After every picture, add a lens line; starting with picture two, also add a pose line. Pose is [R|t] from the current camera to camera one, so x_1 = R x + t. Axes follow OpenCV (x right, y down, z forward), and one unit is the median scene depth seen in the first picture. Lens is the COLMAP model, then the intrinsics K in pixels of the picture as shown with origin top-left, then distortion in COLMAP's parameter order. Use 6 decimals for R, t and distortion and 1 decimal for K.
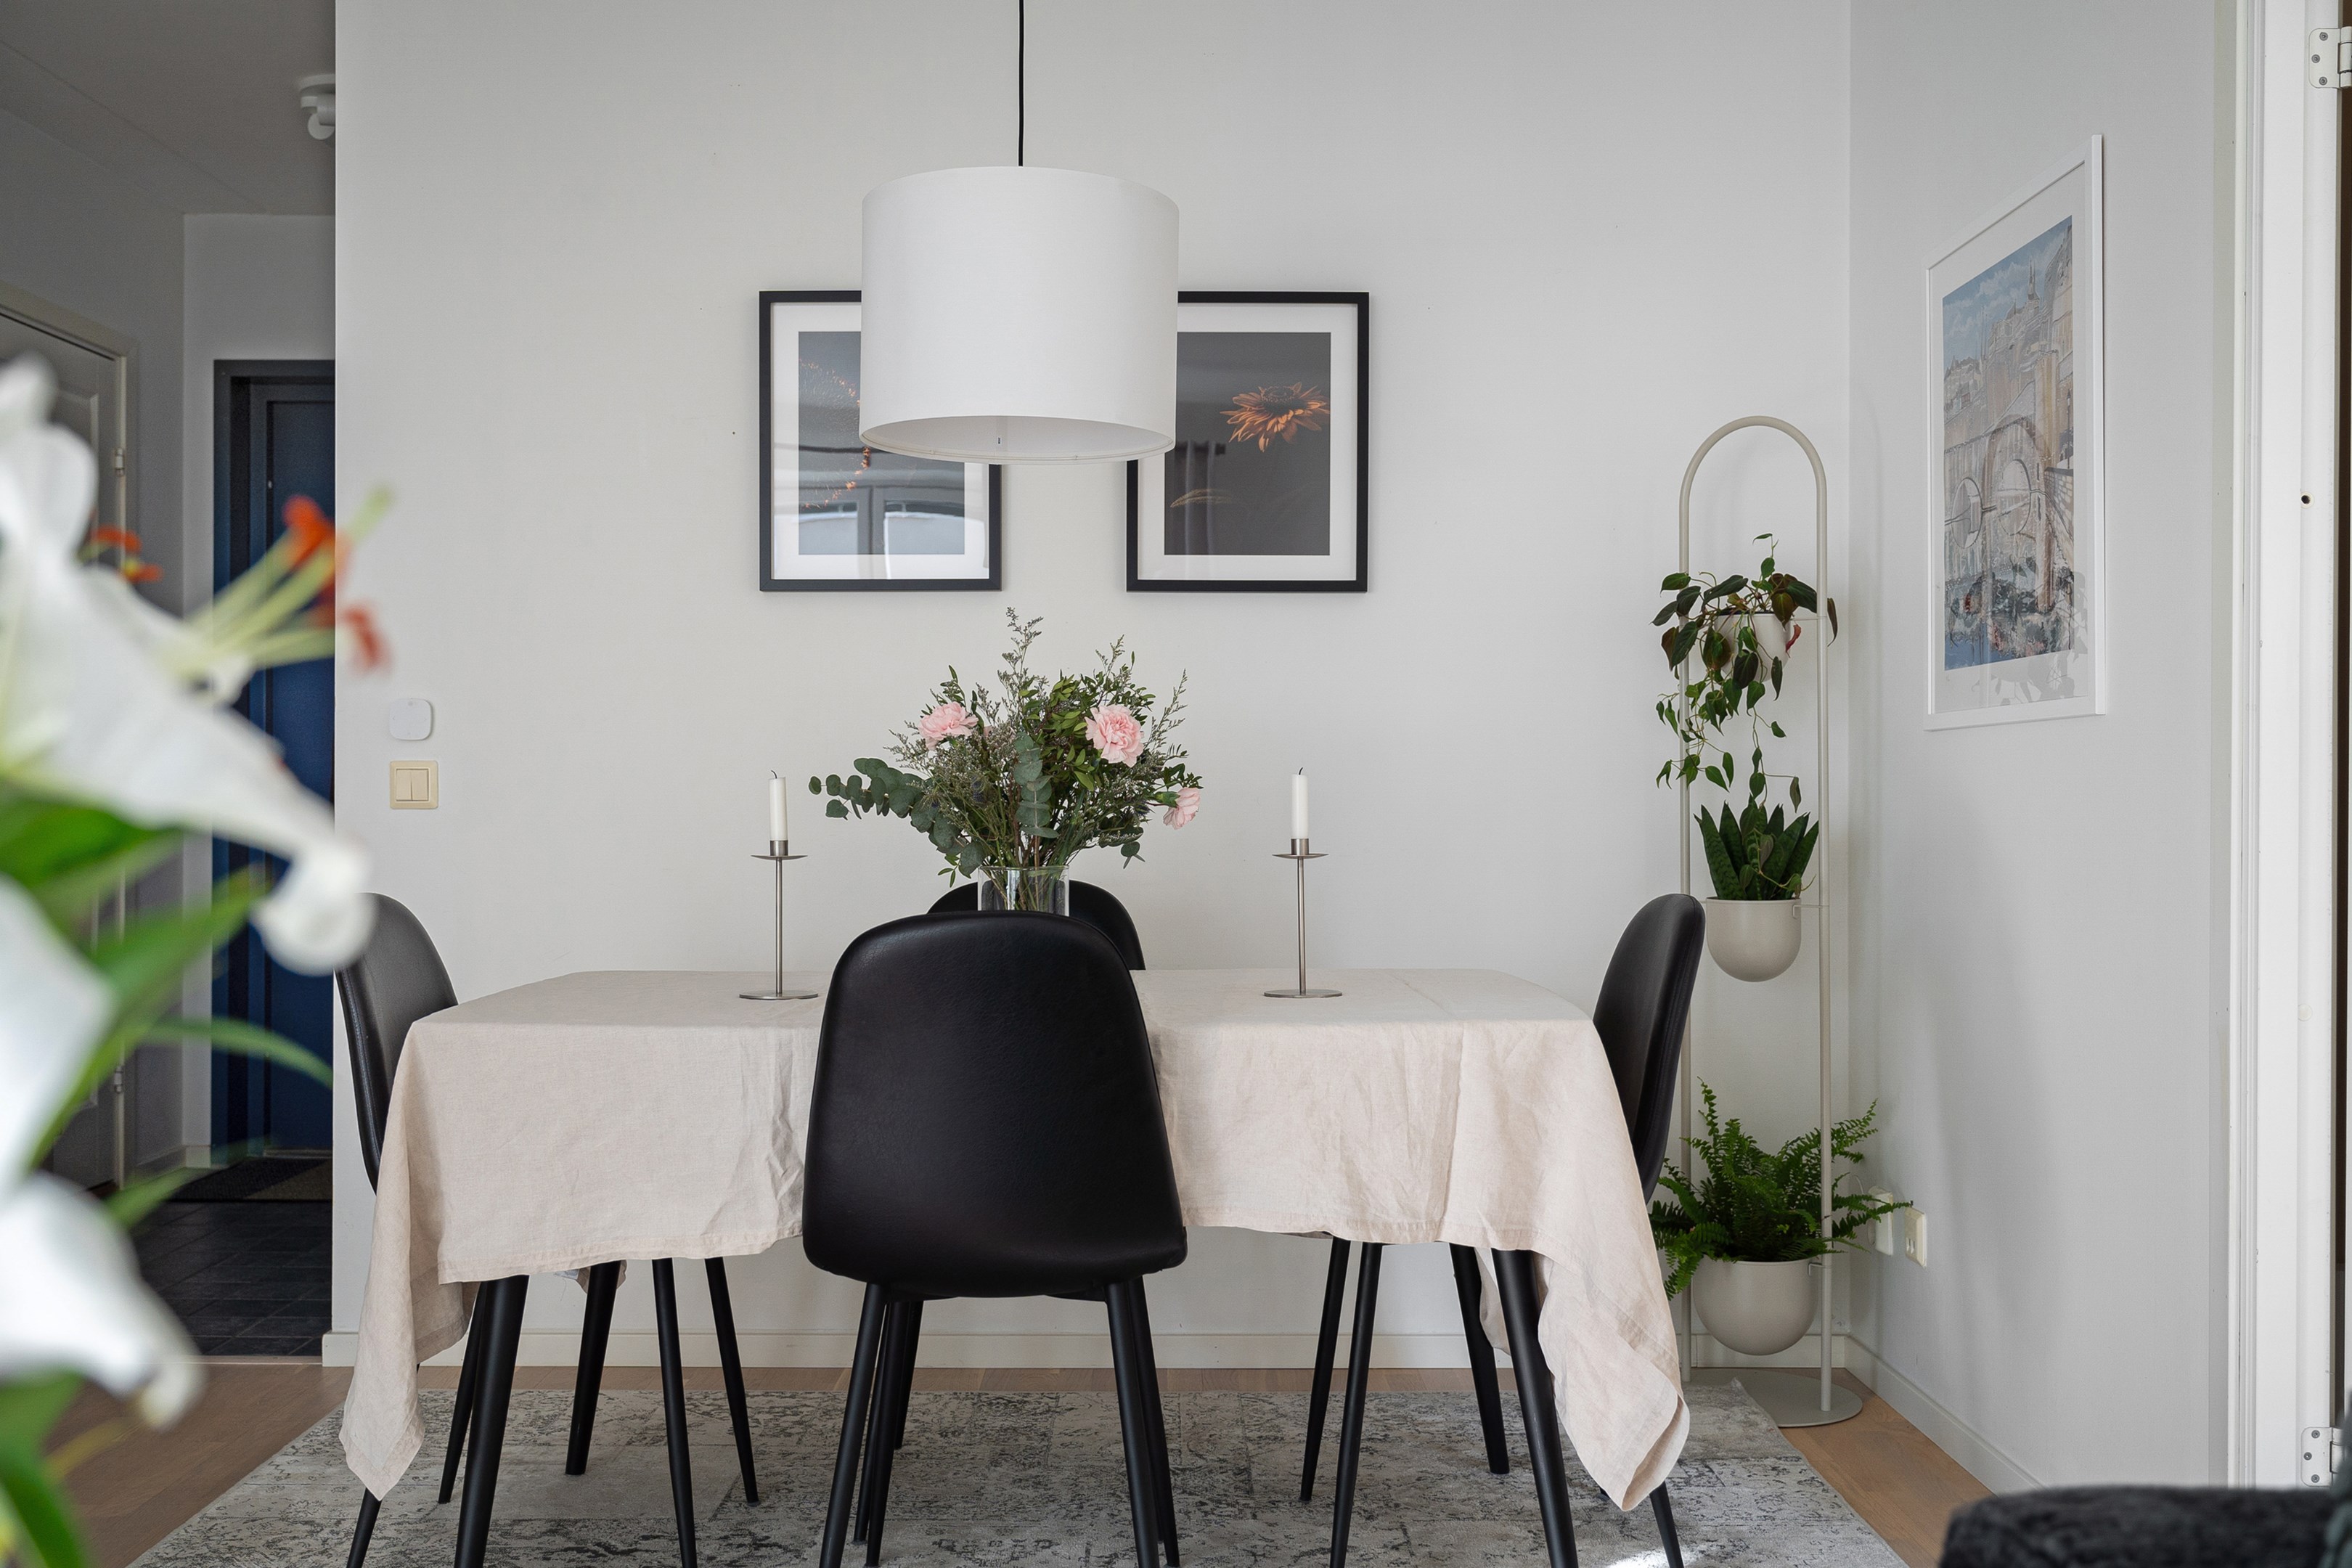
lens RADIAL K [[2251.3, 0, 1174.6], [0, 2251.3, 775.8], [0, 0, 1]] dist [-0.004484, 0.000000]
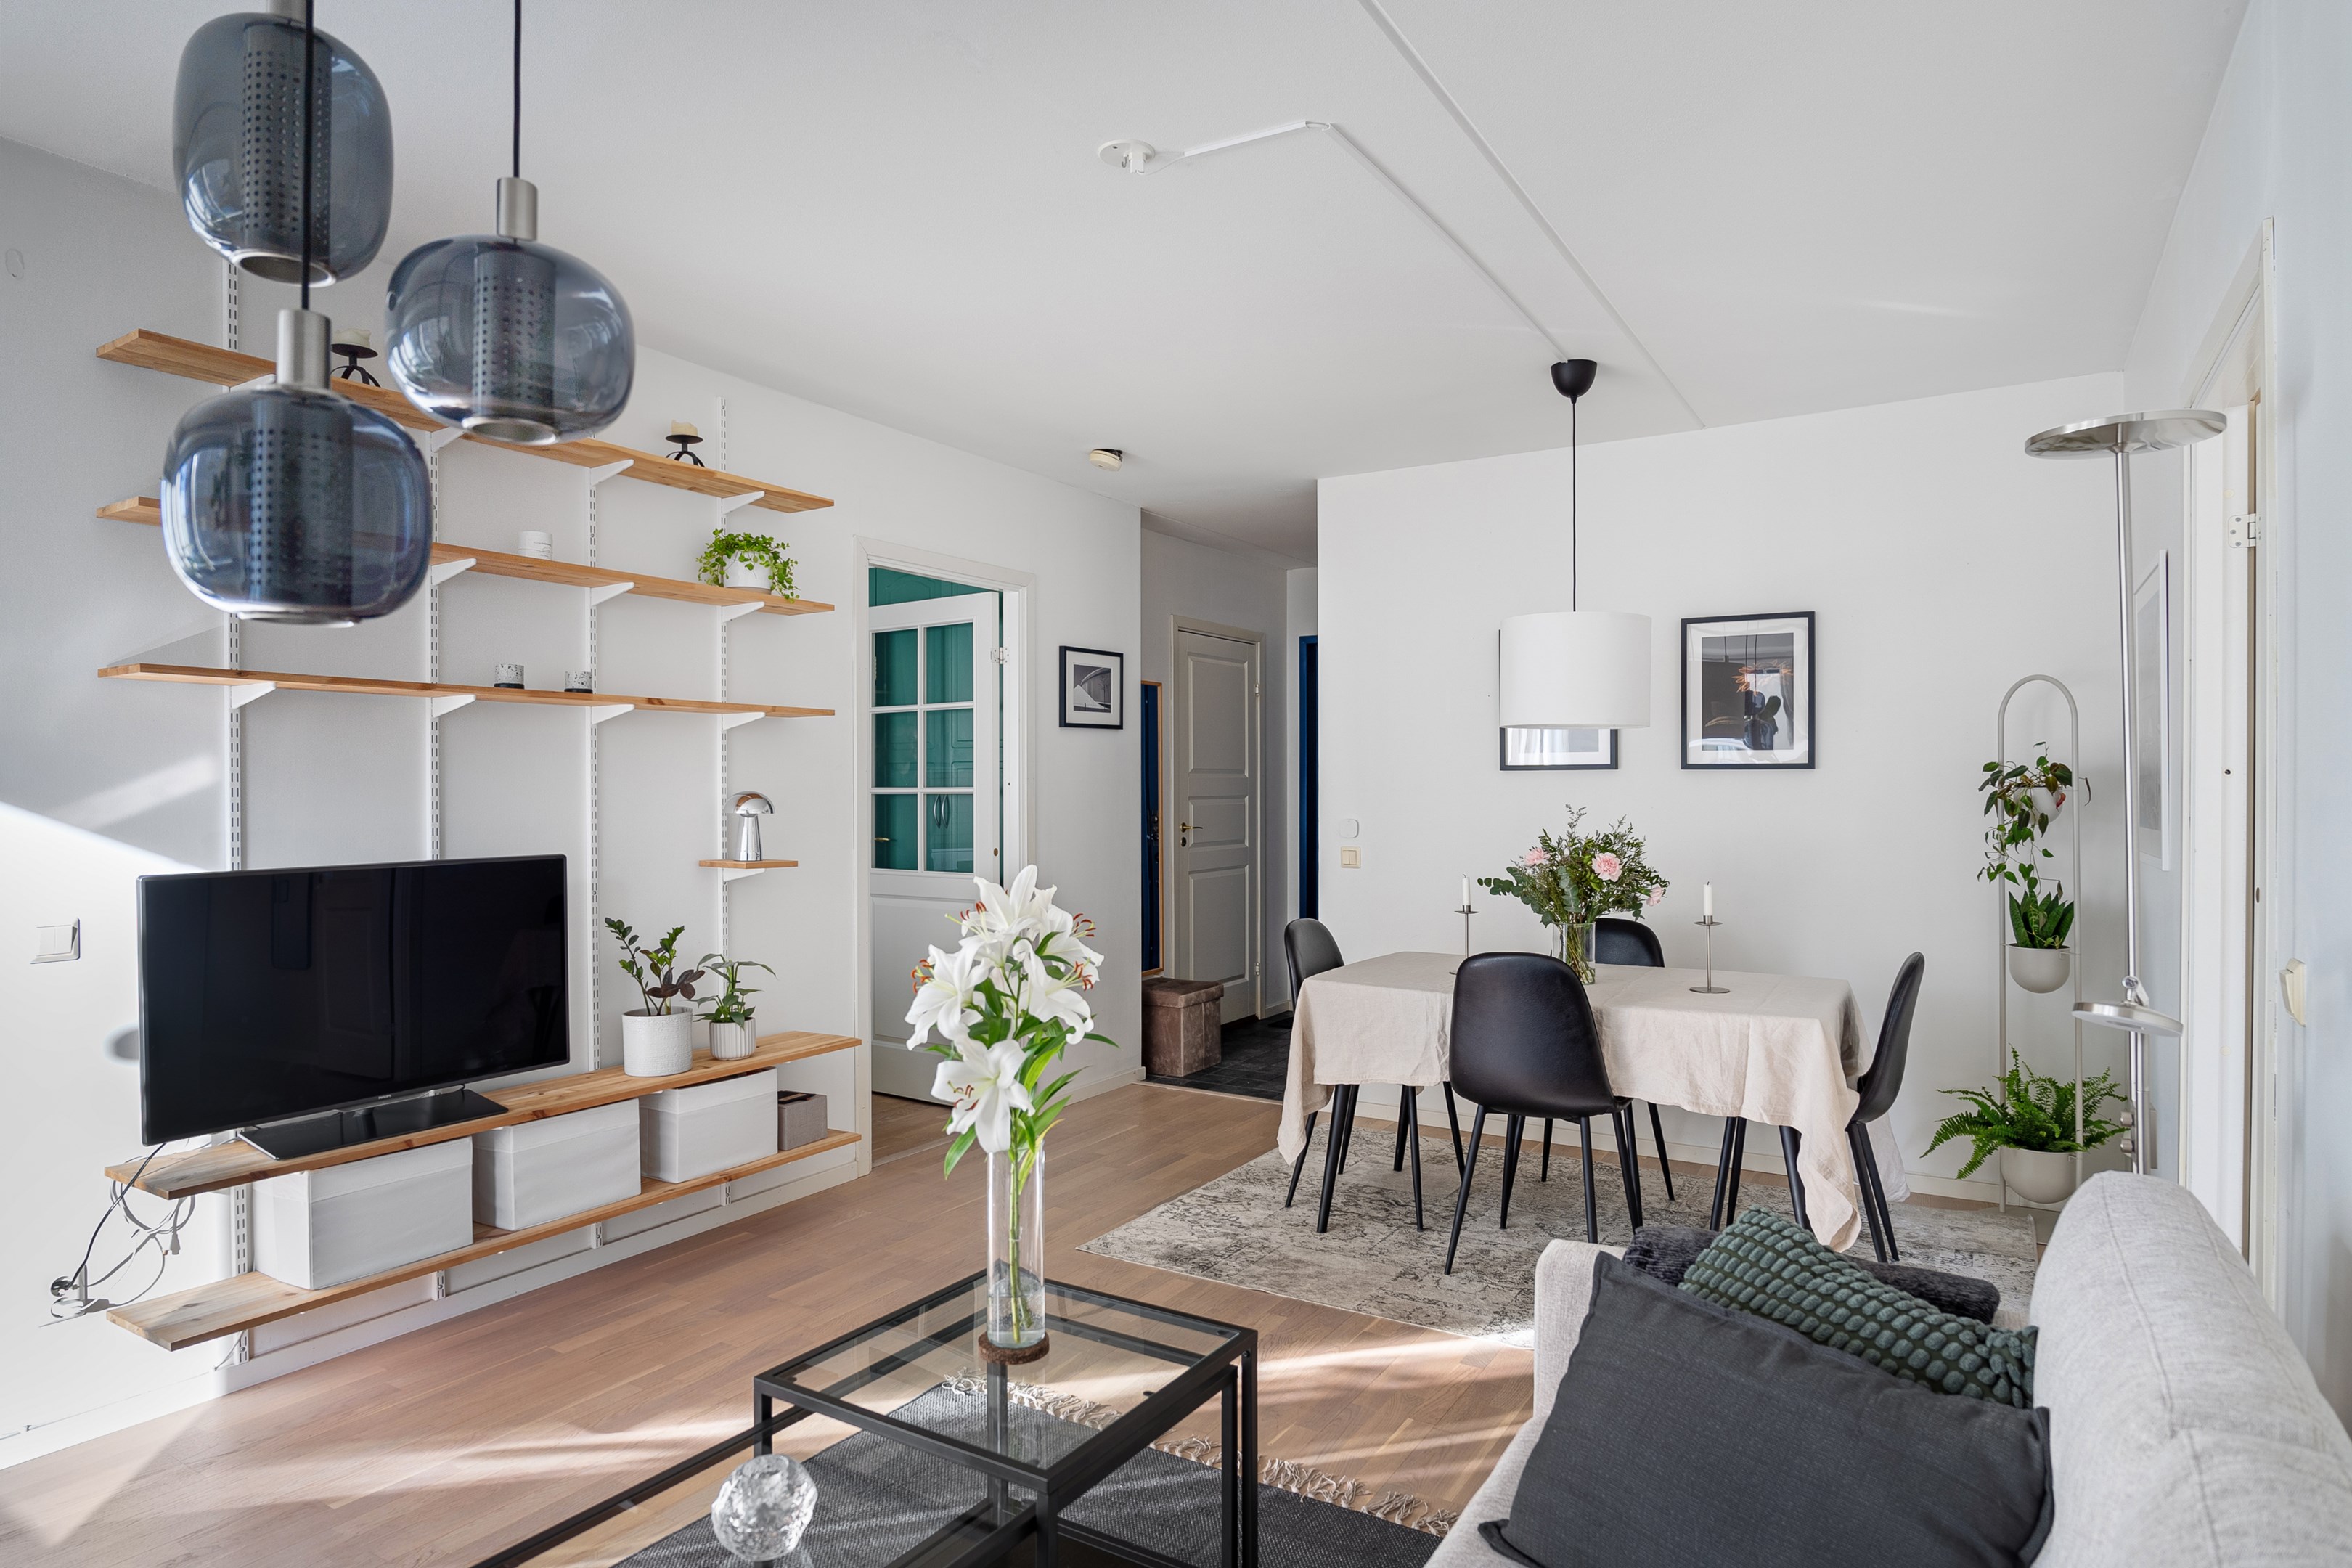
lens RADIAL K [[1300.5, 0, 1174.0], [0, 1300.5, 790.1], [0, 0, 1]] dist [-0.014165, 0.001227]
pose [[0.856308, -0.002109, -0.516460, 0.213169], [0.003815, 0.999990, 0.002243, -0.078294], [0.516451, -0.003891, 0.856308, -0.238776]]
